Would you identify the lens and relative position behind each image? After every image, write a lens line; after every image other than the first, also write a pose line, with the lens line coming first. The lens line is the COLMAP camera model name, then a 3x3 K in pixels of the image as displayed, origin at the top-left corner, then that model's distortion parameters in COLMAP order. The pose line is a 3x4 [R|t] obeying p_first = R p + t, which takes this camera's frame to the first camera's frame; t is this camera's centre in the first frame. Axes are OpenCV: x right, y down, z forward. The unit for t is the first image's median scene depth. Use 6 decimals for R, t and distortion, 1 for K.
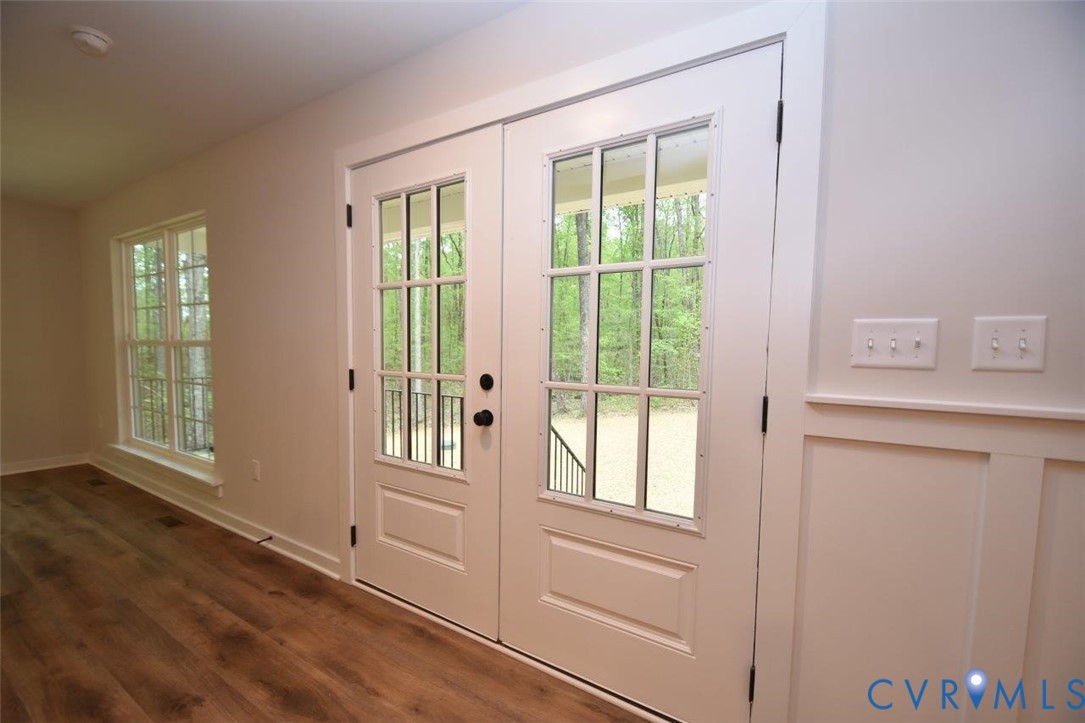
lens RADIAL K [[484.5, 0, 536.6], [0, 484.5, 371.5], [0, 0, 1]] dist [-0.009045, -0.004420]
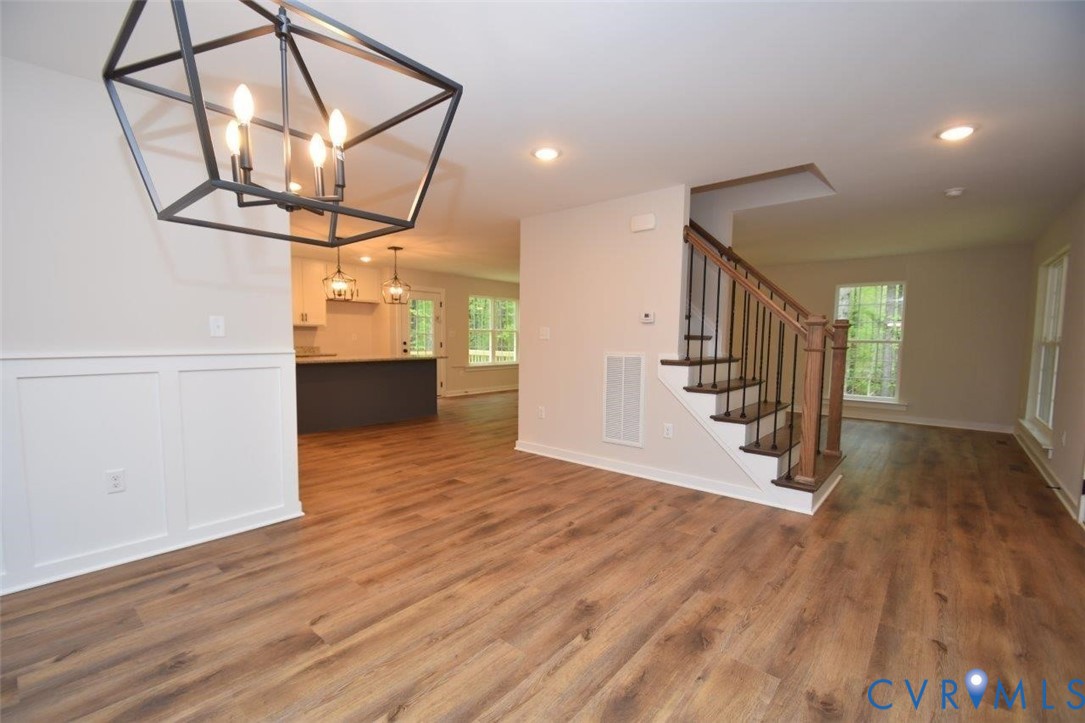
lens RADIAL K [[474.2, 0, 532.3], [0, 474.2, 365.5], [0, 0, 1]] dist [-0.012196, -0.002054]
pose [[-0.137316, 0.053283, -0.989093, 1.100470], [-0.082346, 0.994481, 0.065005, 0.051807], [0.987099, 0.090374, -0.132170, -0.369286]]
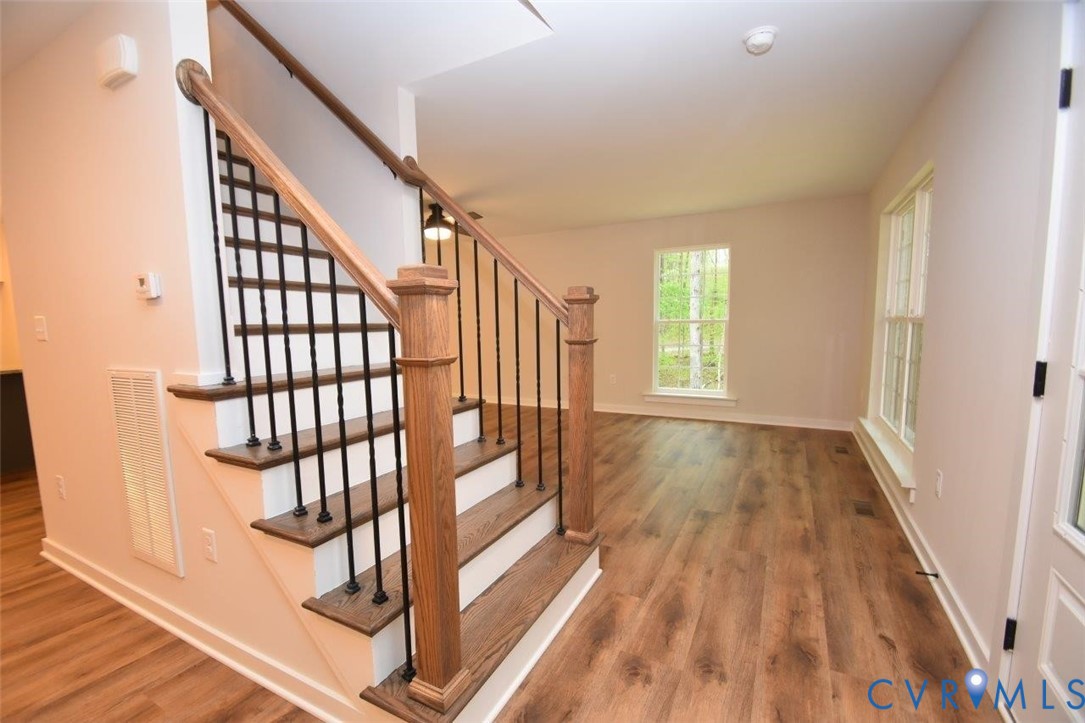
lens RADIAL K [[484.5, 0, 517.2], [0, 484.5, 374.3], [0, 0, 1]] dist [-0.009045, -0.004420]
pose [[0.073551, 0.101692, -0.992093, 0.137976], [-0.046791, 0.994044, 0.098423, -0.015585], [0.996193, 0.039182, 0.077872, 0.329637]]
